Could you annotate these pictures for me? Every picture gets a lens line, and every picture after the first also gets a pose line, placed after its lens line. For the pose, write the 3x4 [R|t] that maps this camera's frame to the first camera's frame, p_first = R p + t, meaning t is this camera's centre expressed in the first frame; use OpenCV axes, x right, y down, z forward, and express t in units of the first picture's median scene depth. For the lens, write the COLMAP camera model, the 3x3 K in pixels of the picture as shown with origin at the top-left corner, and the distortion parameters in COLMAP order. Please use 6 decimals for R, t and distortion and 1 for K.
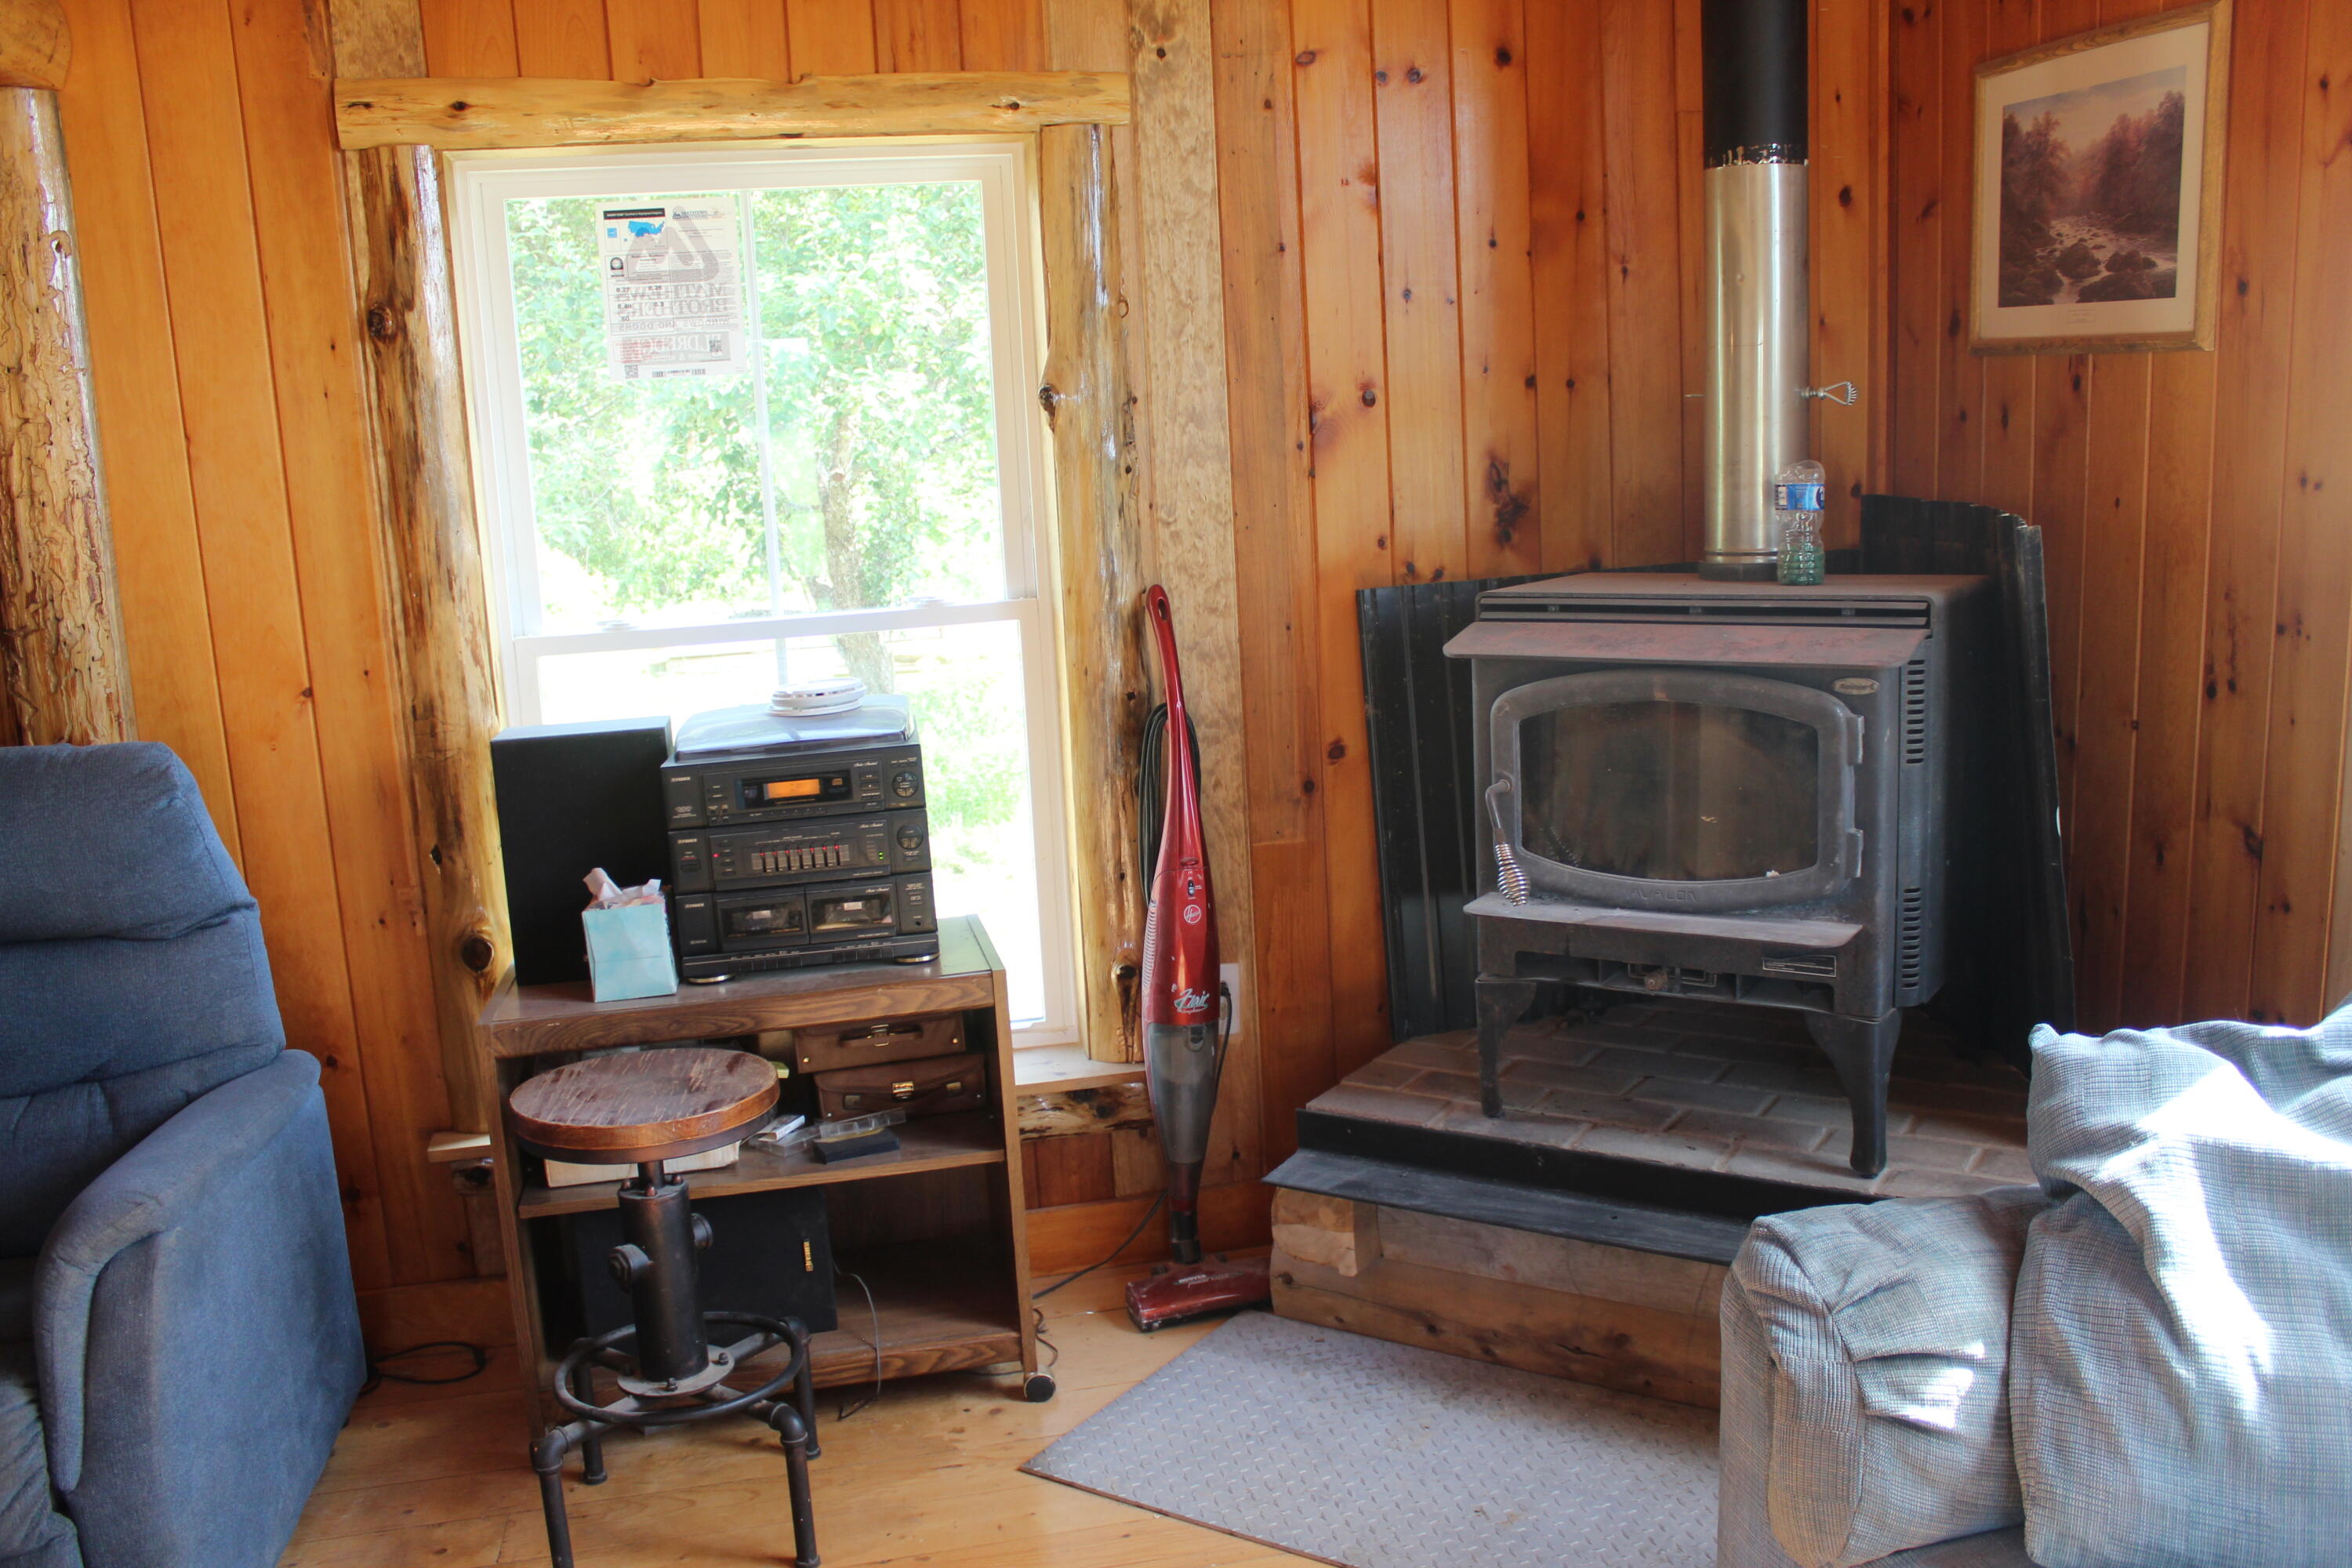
lens RADIAL K [[1924.9, 0, 1184.0], [0, 1924.9, 796.8], [0, 0, 1]] dist [-0.168614, 0.142484]
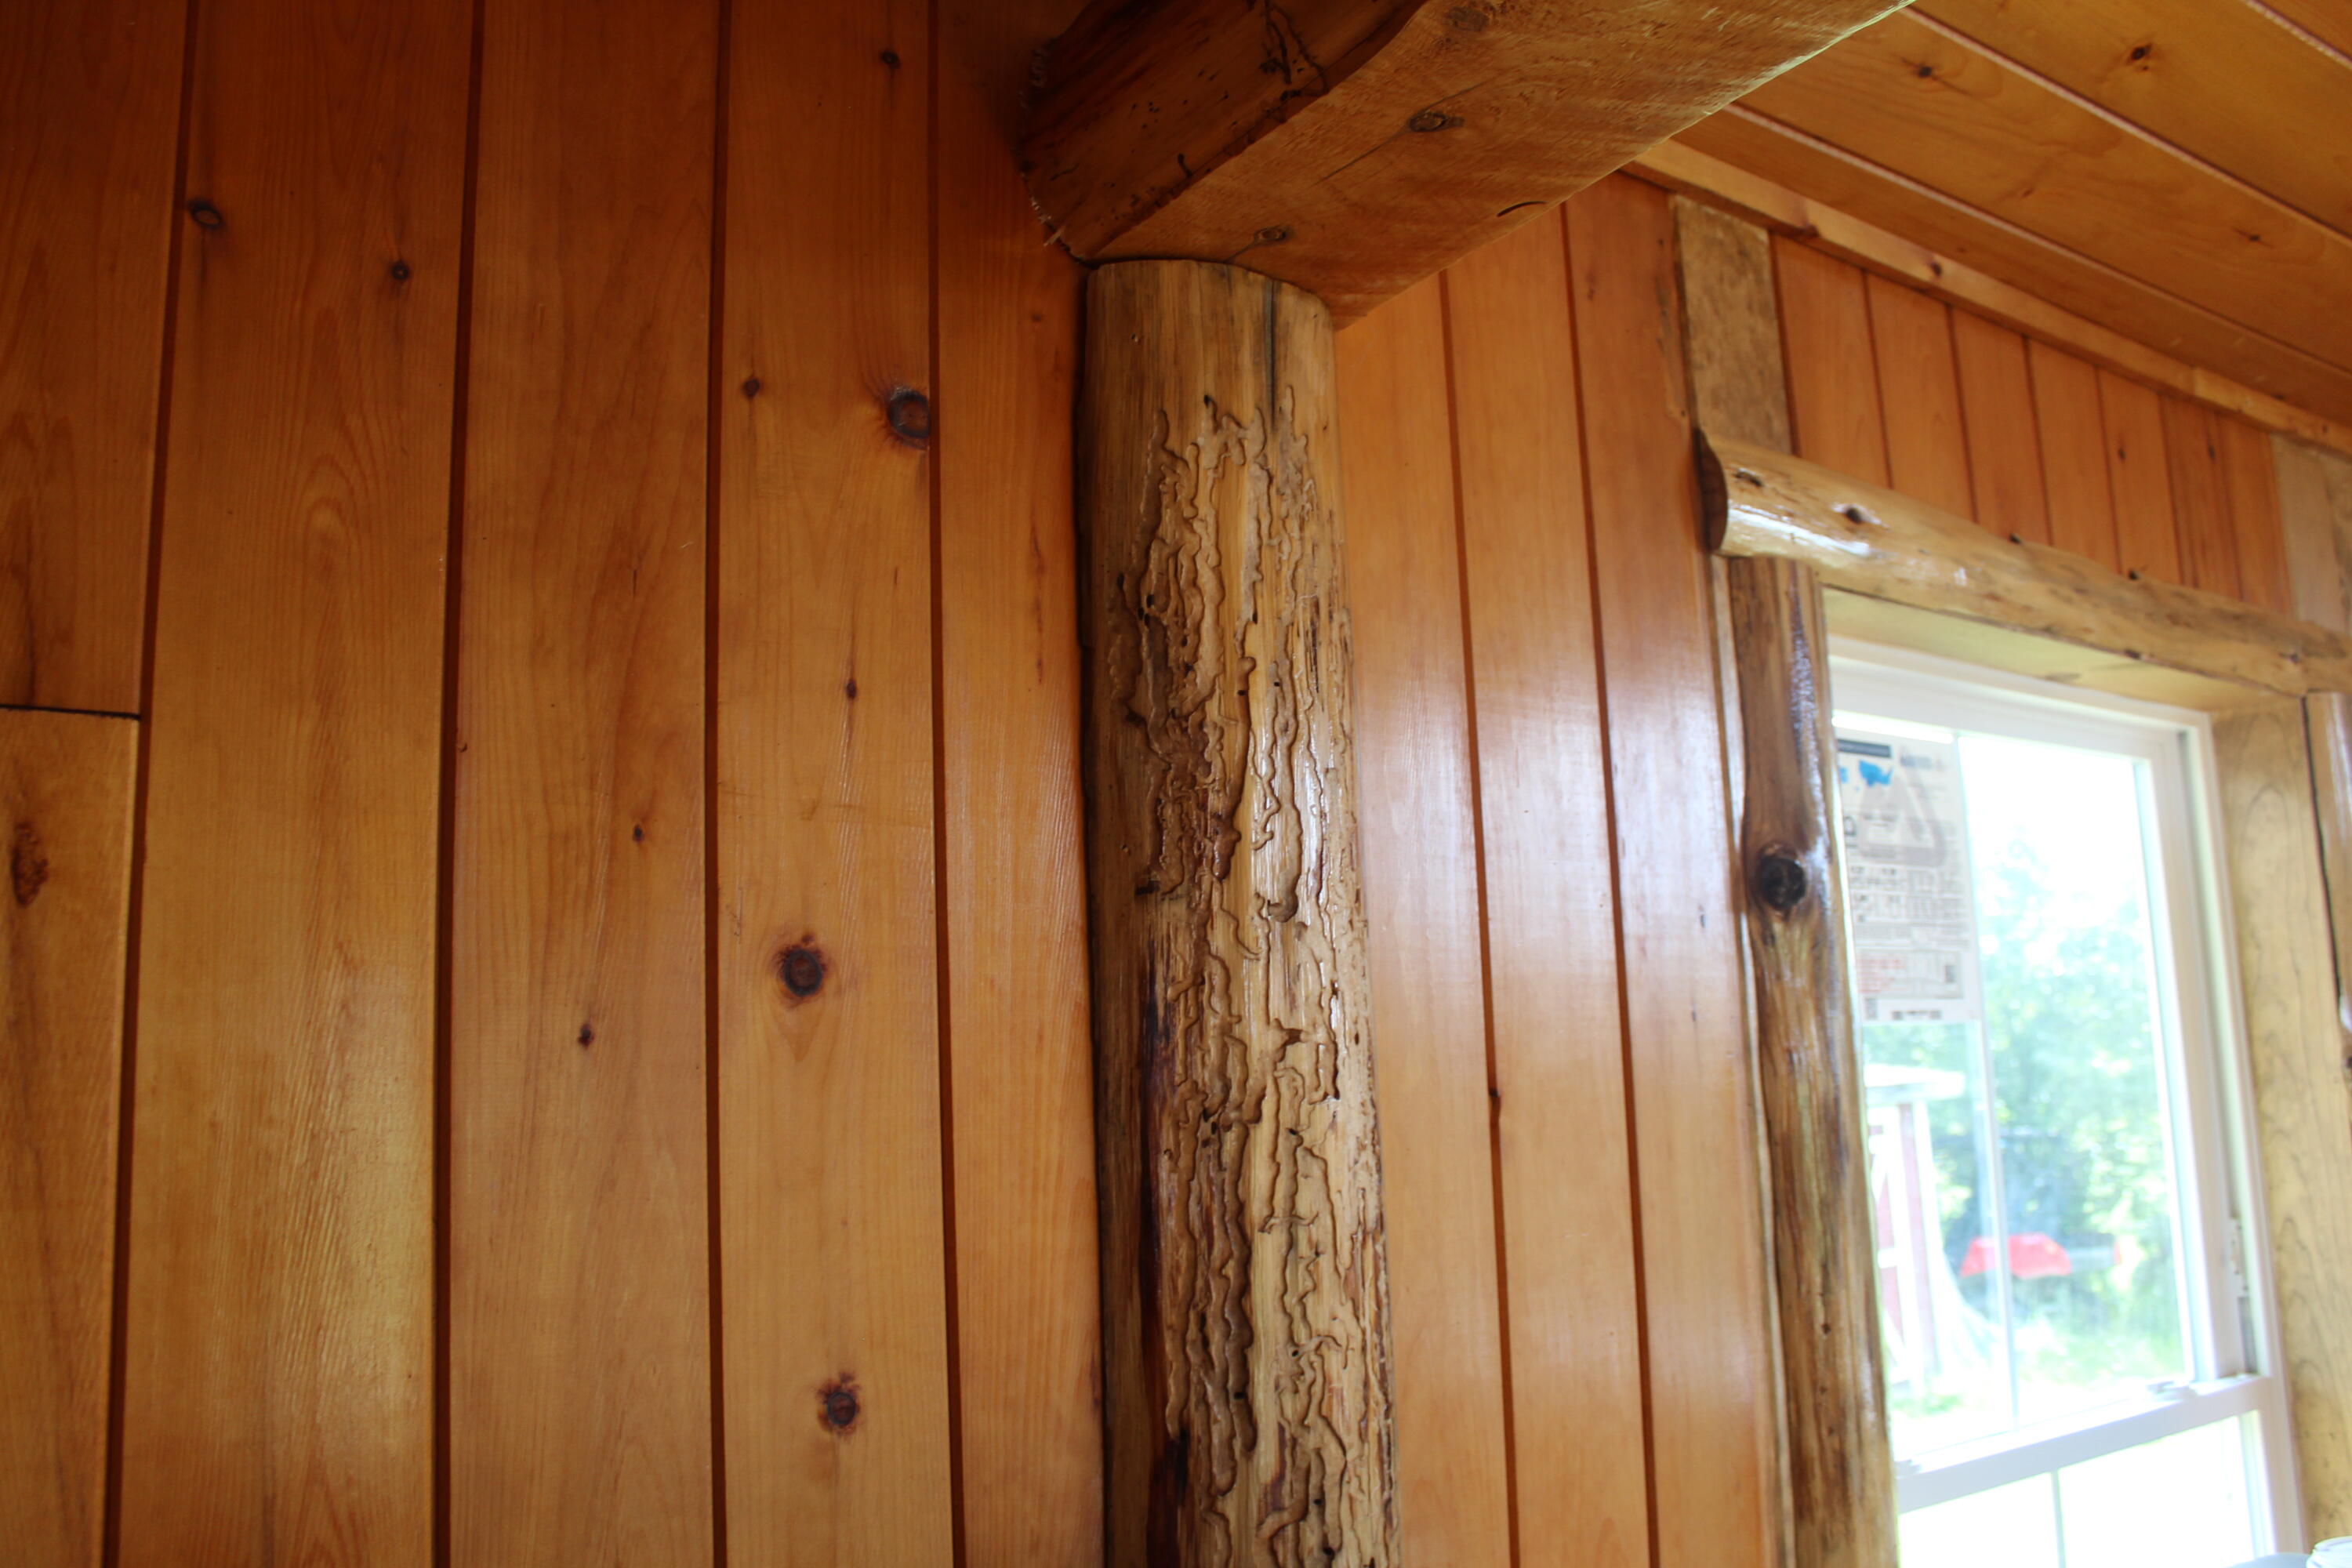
lens RADIAL K [[1924.9, 0, 1184.0], [0, 1924.9, 796.8], [0, 0, 1]] dist [-0.168614, 0.142484]
pose [[0.928045, 0.077434, 0.364331, -0.783801], [0.058953, 0.935284, -0.348953, -0.107397], [-0.367774, 0.345322, 0.863420, 0.616691]]
